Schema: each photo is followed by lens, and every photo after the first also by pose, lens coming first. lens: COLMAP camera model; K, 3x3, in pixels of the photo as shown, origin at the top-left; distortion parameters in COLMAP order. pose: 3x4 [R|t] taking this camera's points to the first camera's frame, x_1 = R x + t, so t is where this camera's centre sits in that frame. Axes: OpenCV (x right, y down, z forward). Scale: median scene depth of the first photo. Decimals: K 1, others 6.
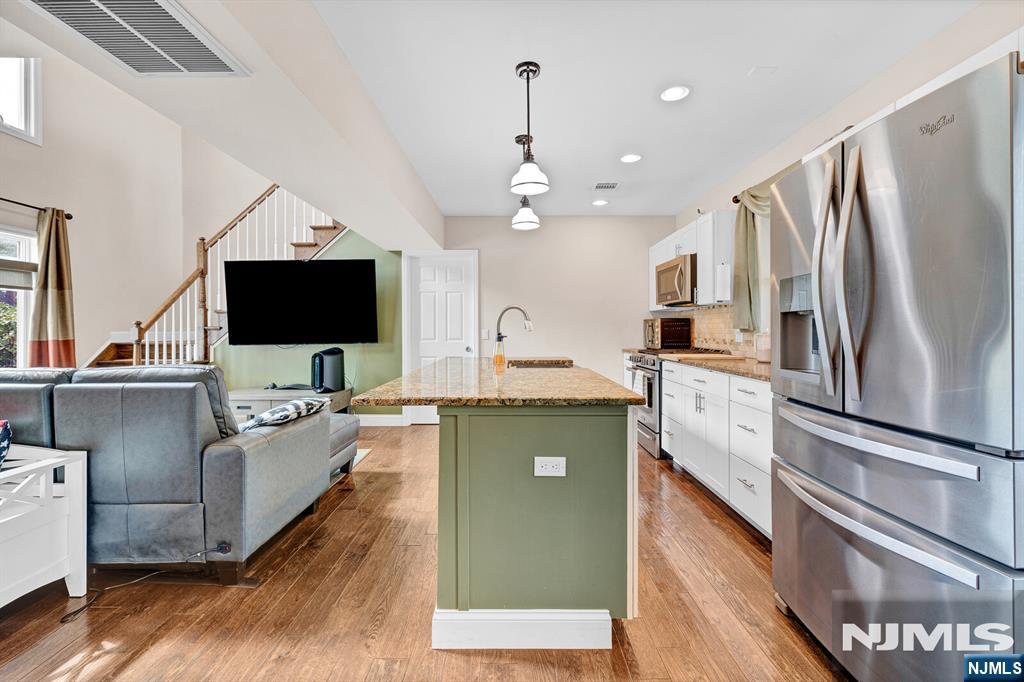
lens RADIAL K [[436.2, 0, 507.8], [0, 436.2, 335.0], [0, 0, 1]] dist [-0.003625, -0.000510]
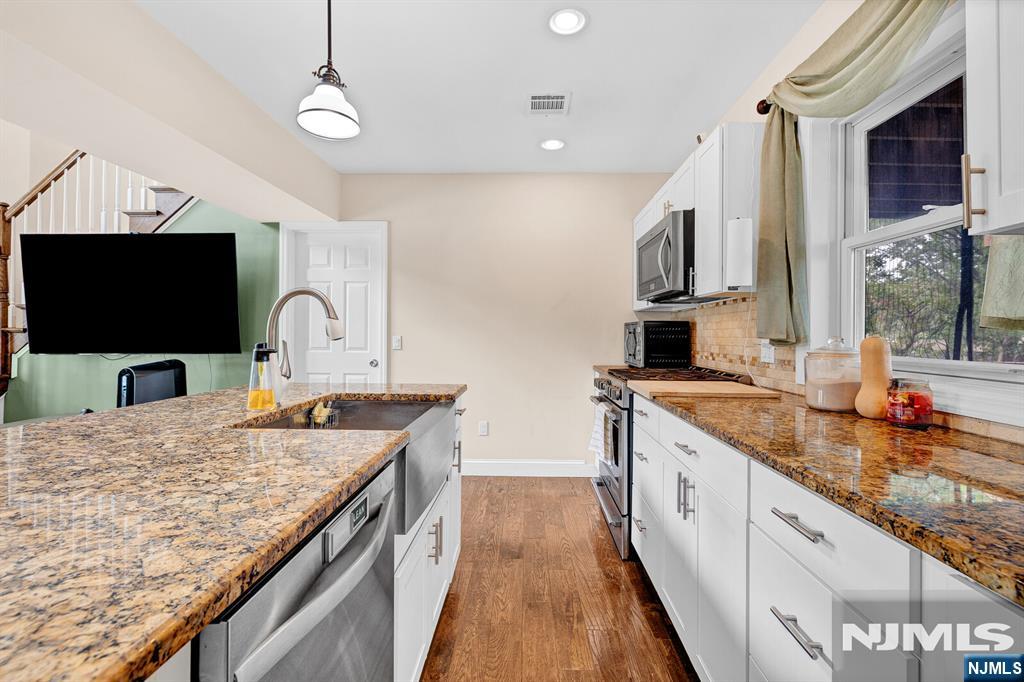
lens RADIAL K [[436.2, 0, 519.1], [0, 436.2, 337.8], [0, 0, 1]] dist [-0.003625, -0.000510]
pose [[0.999776, 0.009546, -0.018907, 0.189750], [-0.009687, 0.999926, -0.007405, -0.006777], [0.018835, 0.007586, 0.999794, 0.371477]]
